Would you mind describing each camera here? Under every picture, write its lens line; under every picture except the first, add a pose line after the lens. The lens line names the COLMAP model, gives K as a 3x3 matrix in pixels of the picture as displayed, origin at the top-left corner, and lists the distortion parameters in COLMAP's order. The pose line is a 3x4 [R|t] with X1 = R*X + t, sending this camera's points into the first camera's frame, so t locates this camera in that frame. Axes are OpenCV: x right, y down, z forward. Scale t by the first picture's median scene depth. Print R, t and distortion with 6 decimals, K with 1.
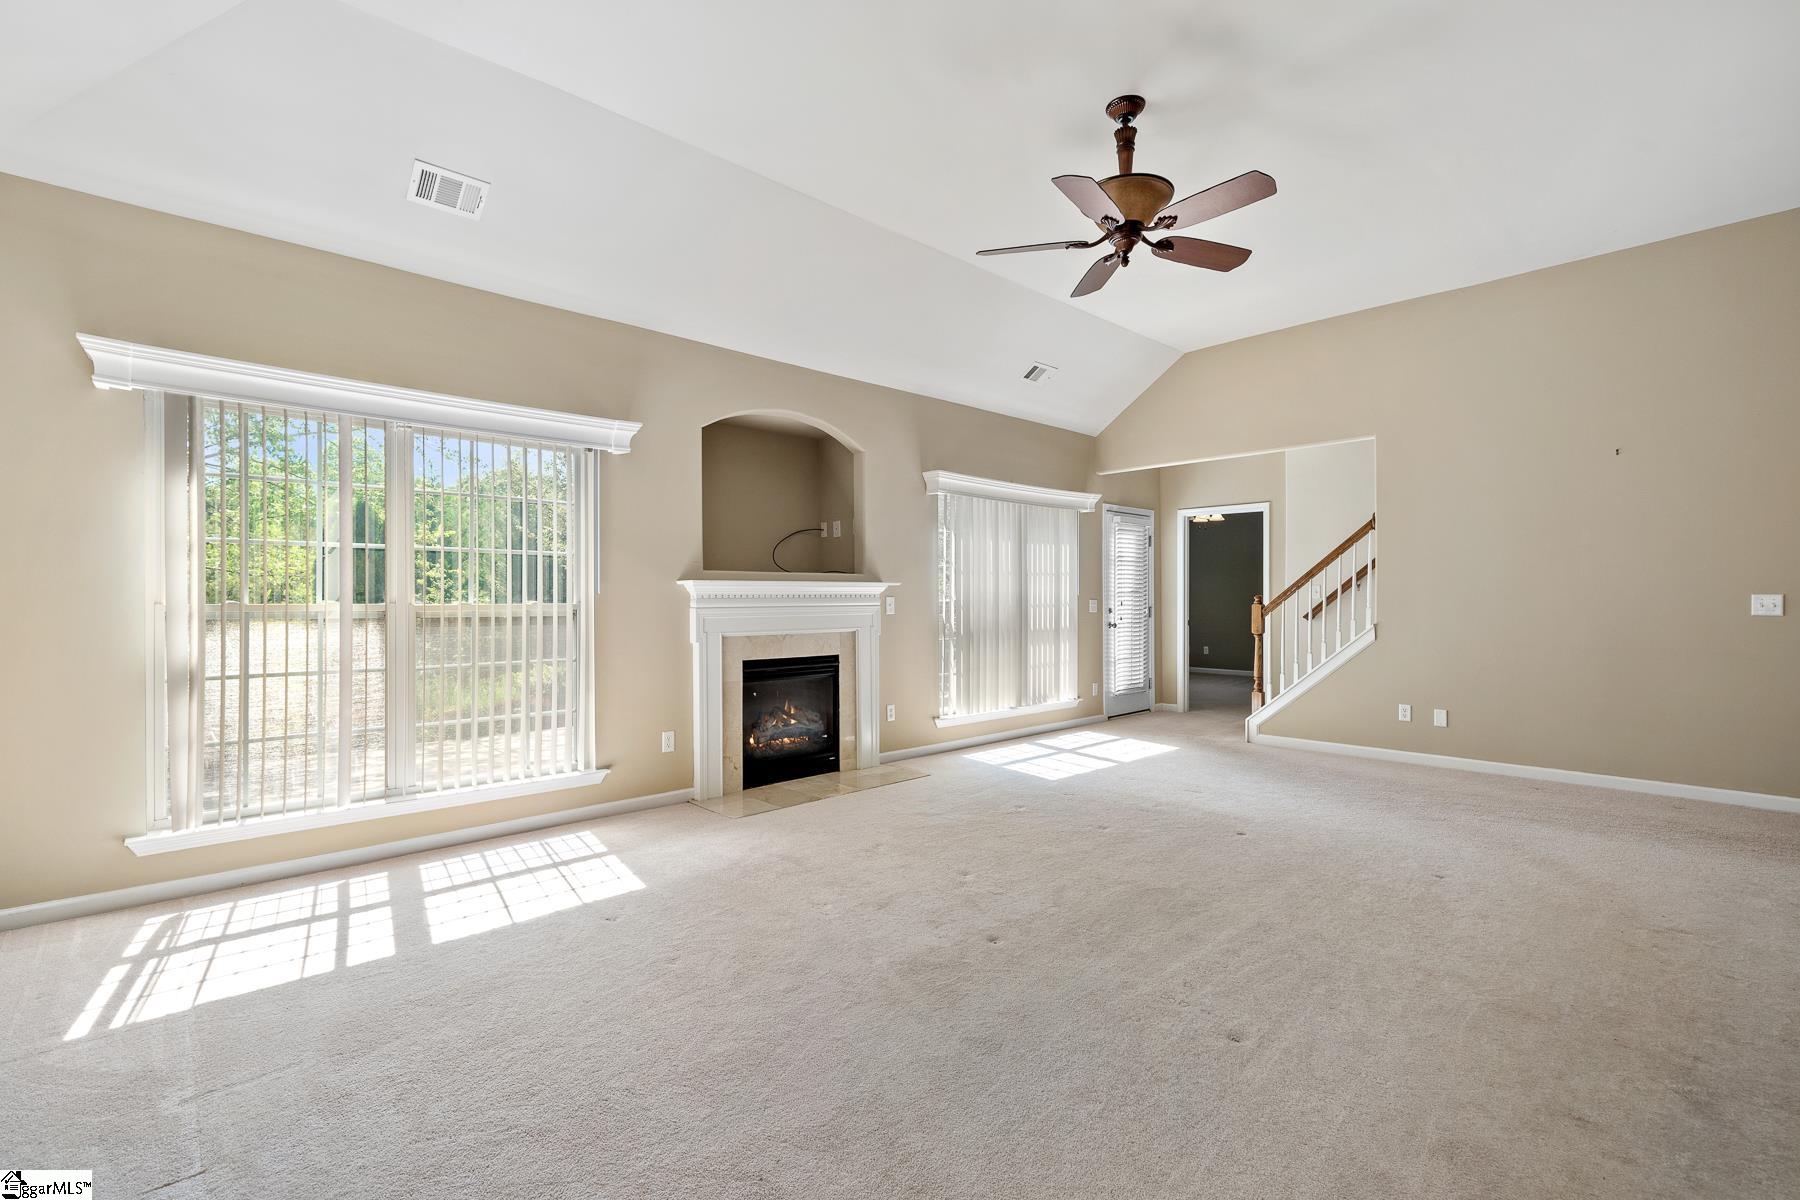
lens RADIAL K [[817.0, 0, 910.4], [0, 817.0, 594.3], [0, 0, 1]] dist [0.008867, -0.002947]
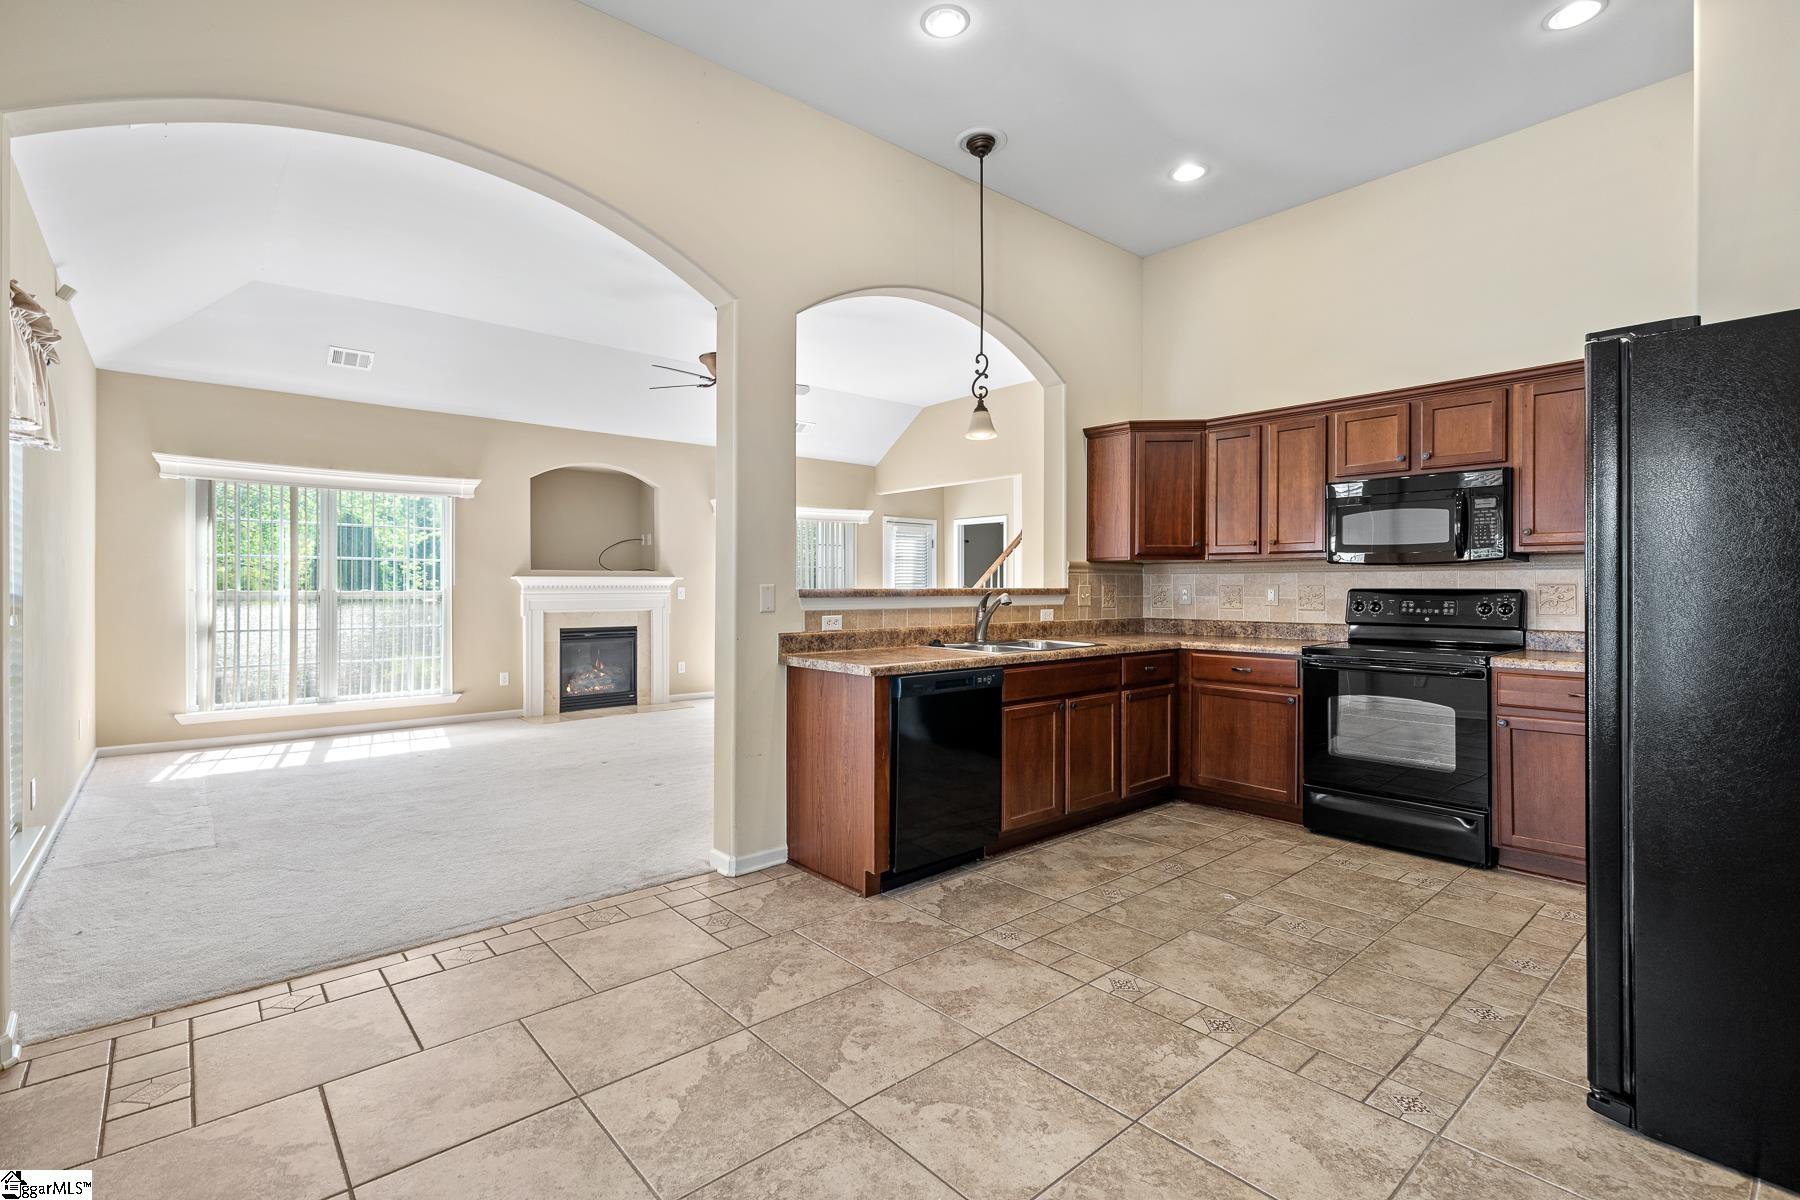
lens RADIAL K [[817.0, 0, 892.3], [0, 817.0, 580.3], [0, 0, 1]] dist [0.008867, -0.002947]
pose [[0.999316, 0.000913, -0.036979, 0.450393], [-0.001012, 0.999996, -0.002634, -0.005987], [0.036976, 0.002670, 0.999313, -0.487598]]
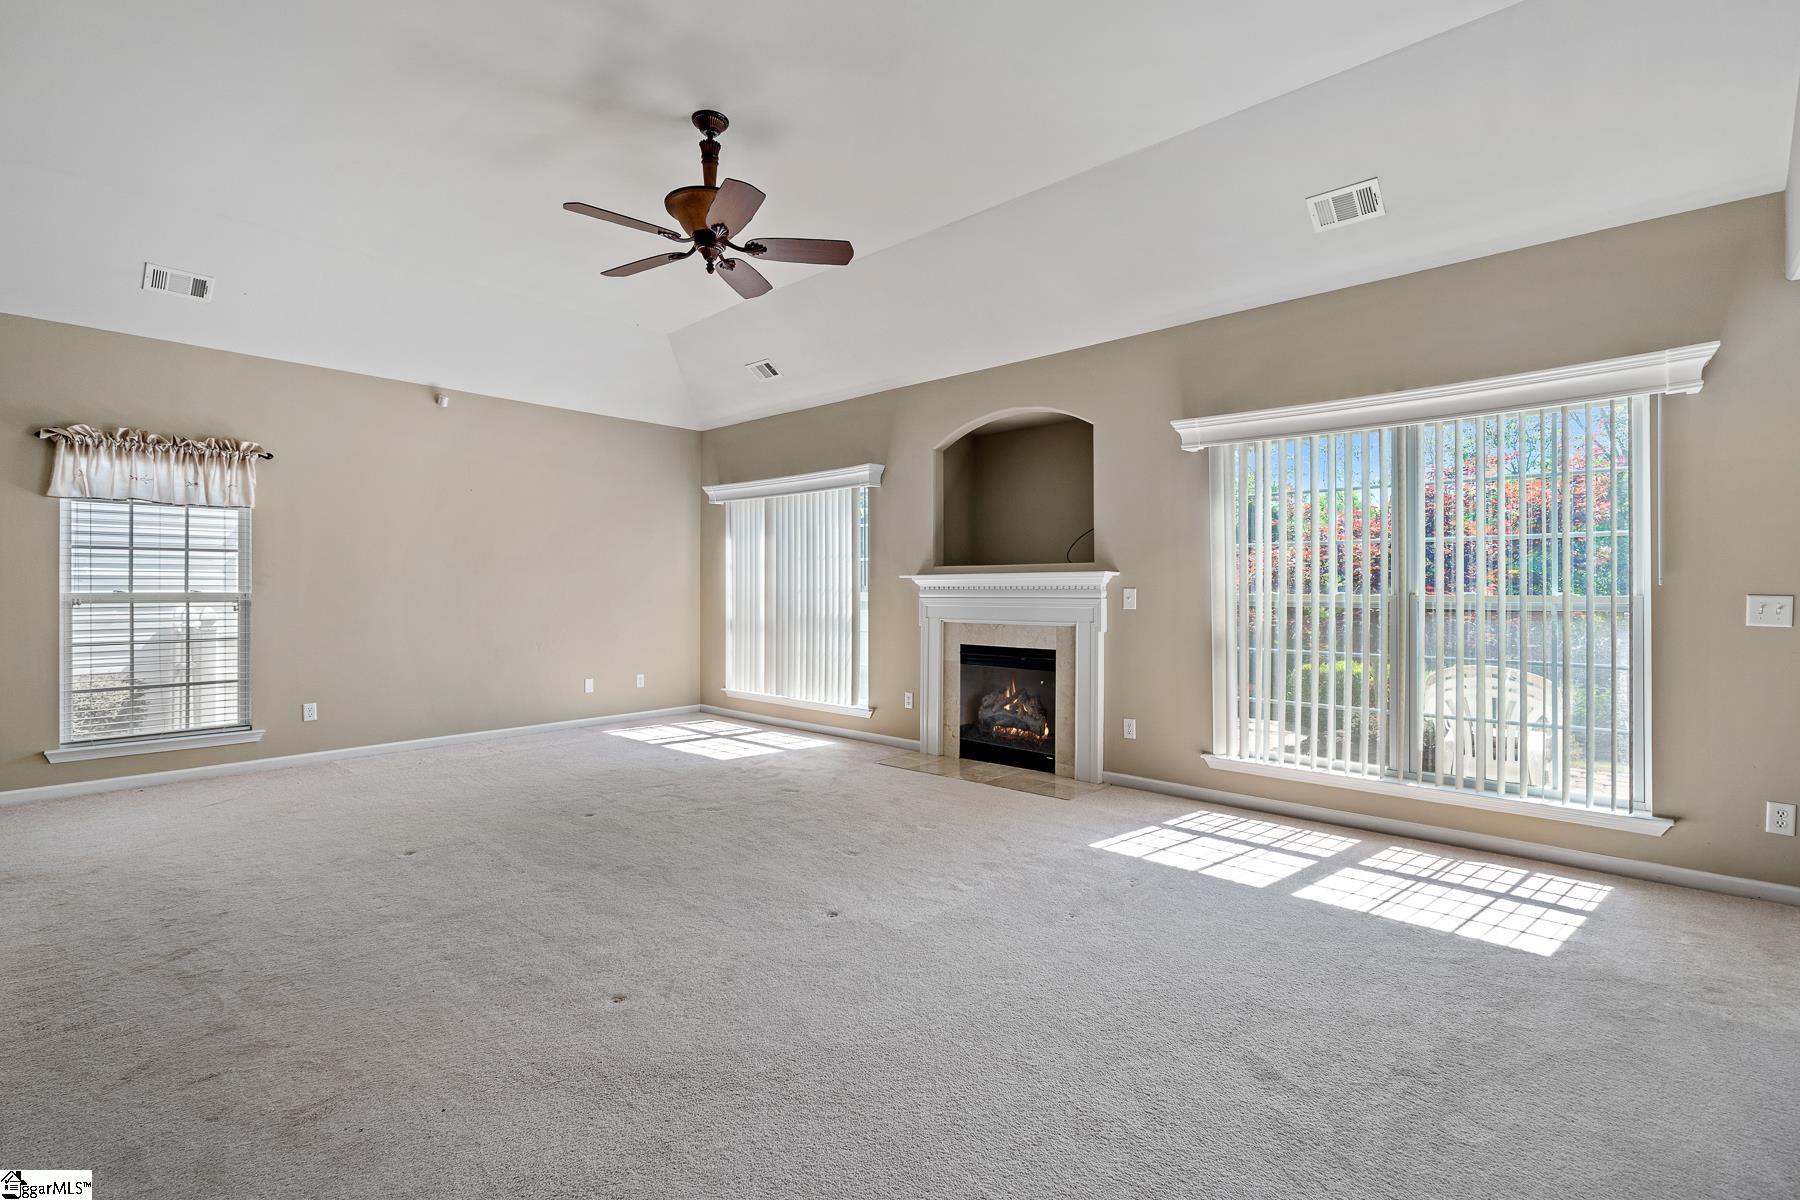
lens RADIAL K [[775.5, 0, 941.7], [0, 775.5, 591.7], [0, 0, 1]] dist [0.000741, -0.000102]
pose [[0.103746, 0.002743, -0.994600, 0.819243], [0.003255, 0.999990, 0.003098, 0.004039], [0.994599, -0.003559, 0.103736, 0.812757]]
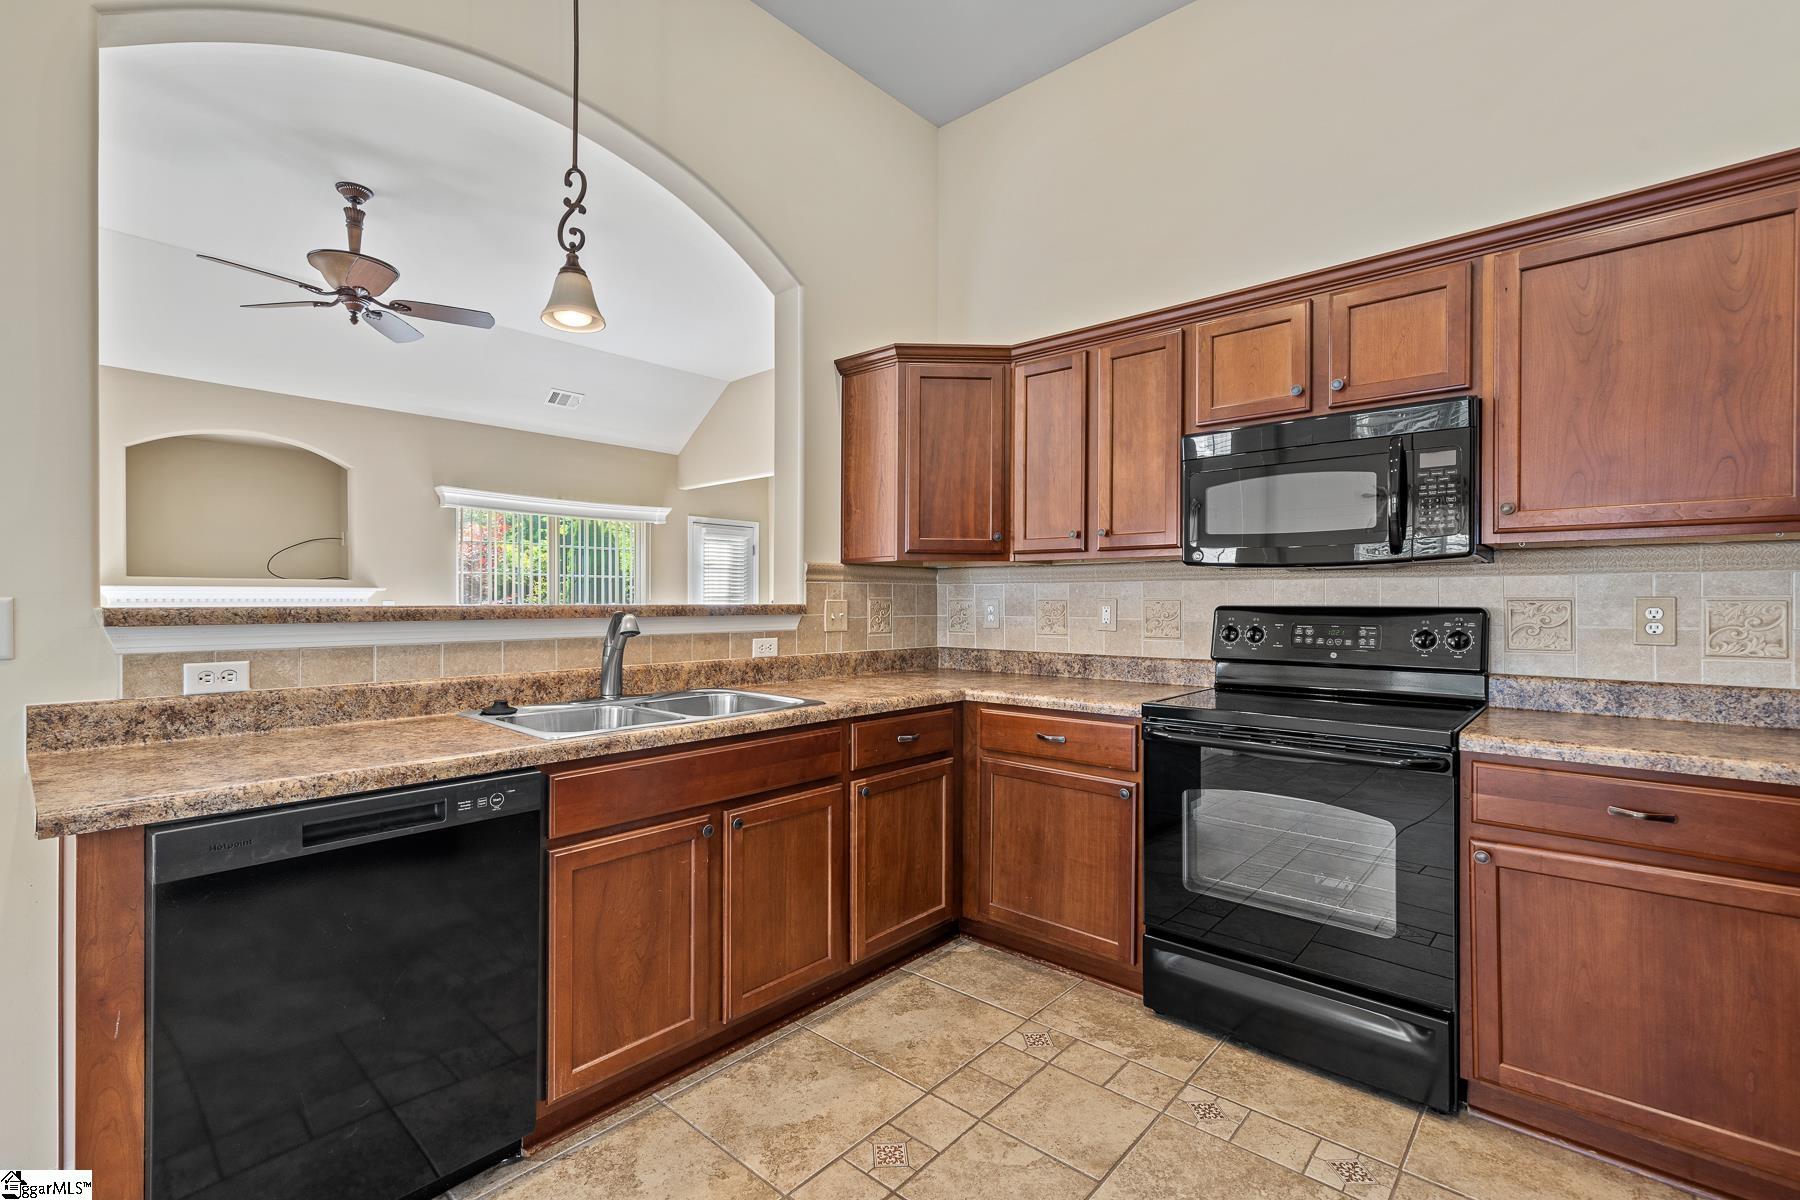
lens RADIAL K [[817.0, 0, 892.1], [0, 817.0, 593.9], [0, 0, 1]] dist [0.008867, -0.002947]
pose [[0.995864, 0.002654, 0.090816, 0.613499], [-0.002353, 0.999991, -0.003426, -0.005535], [-0.090824, 0.003198, 0.995862, -0.171480]]
